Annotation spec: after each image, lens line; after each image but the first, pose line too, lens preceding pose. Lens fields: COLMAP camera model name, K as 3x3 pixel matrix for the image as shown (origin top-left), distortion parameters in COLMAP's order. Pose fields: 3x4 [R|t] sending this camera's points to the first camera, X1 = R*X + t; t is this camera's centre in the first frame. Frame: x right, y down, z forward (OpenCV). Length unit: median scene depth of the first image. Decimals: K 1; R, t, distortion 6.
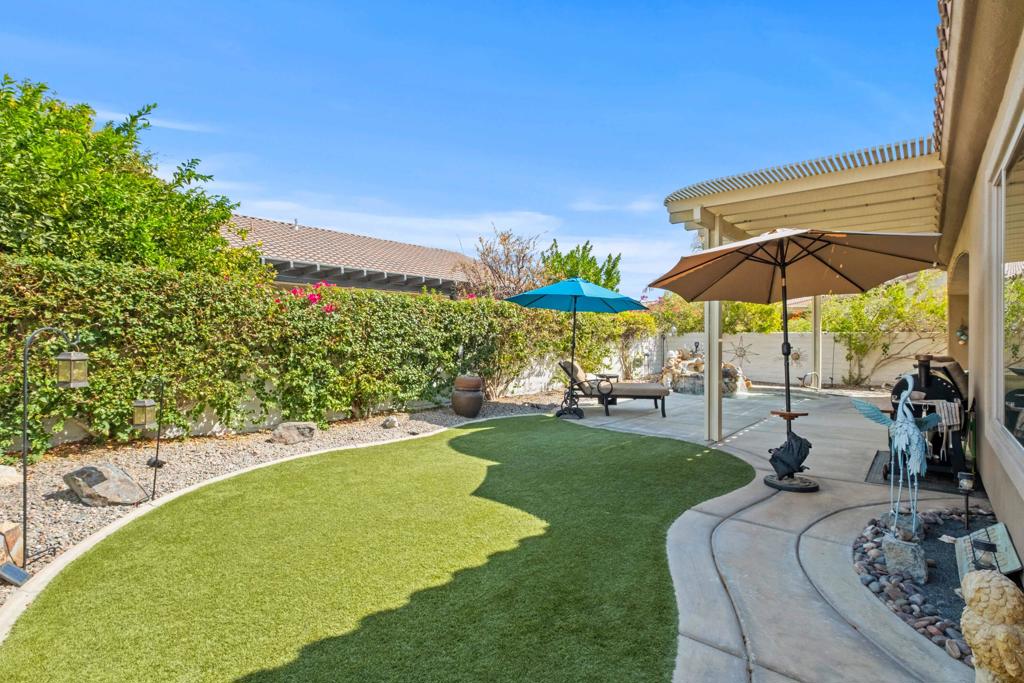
lens RADIAL K [[491.1, 0, 512.1], [0, 491.1, 340.2], [0, 0, 1]] dist [-0.001877, -0.000552]
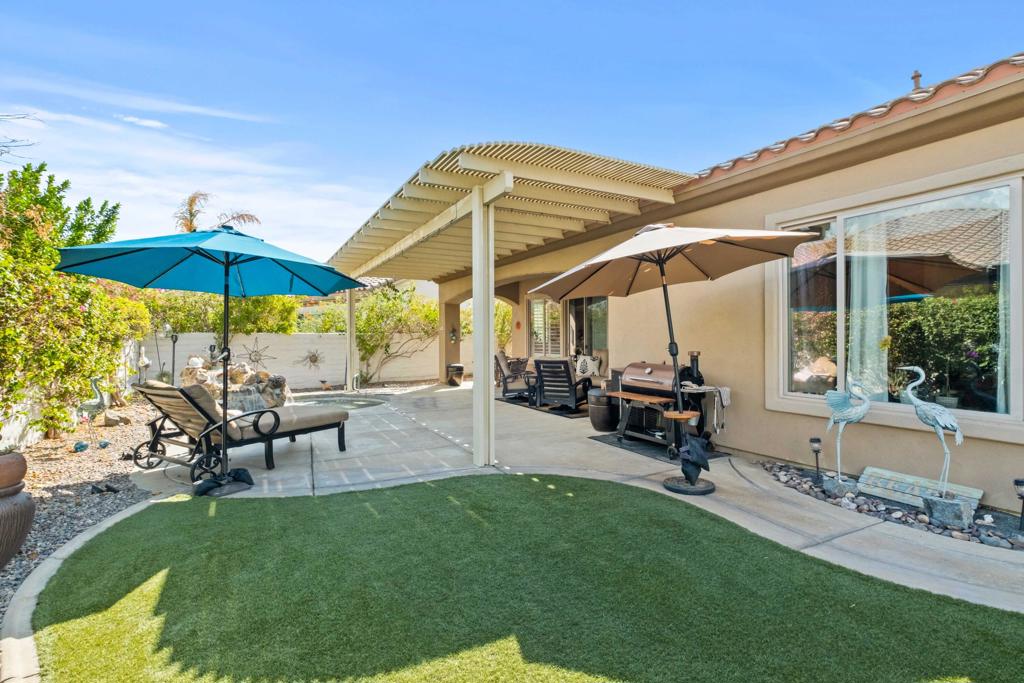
lens RADIAL K [[491.1, 0, 511.4], [0, 491.1, 338.5], [0, 0, 1]] dist [-0.001877, -0.000552]
pose [[0.383570, -0.004253, 0.923502, -0.155526], [0.009877, 0.999951, 0.000503, -0.002311], [-0.923459, 0.008929, 0.383593, 0.310118]]
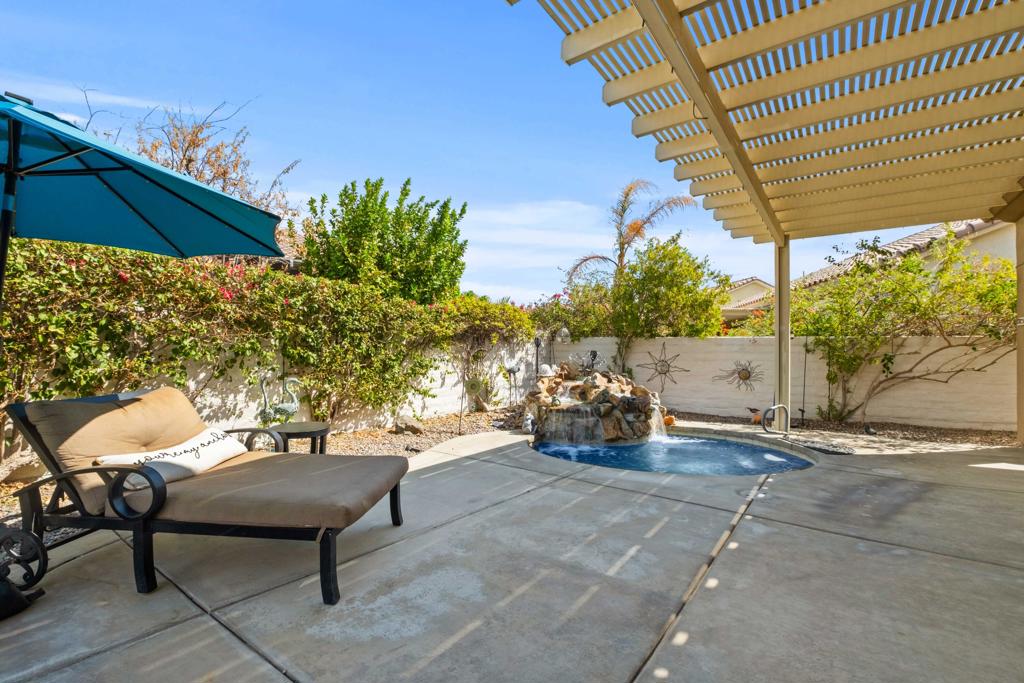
lens RADIAL K [[458.9, 0, 506.3], [0, 458.9, 348.6], [0, 0, 1]] dist [-0.001311, -0.000053]
pose [[0.997981, 0.006318, 0.063201, 0.244401], [-0.005621, 0.999922, -0.011197, 0.008582], [-0.063267, 0.010819, 0.997938, 0.451048]]
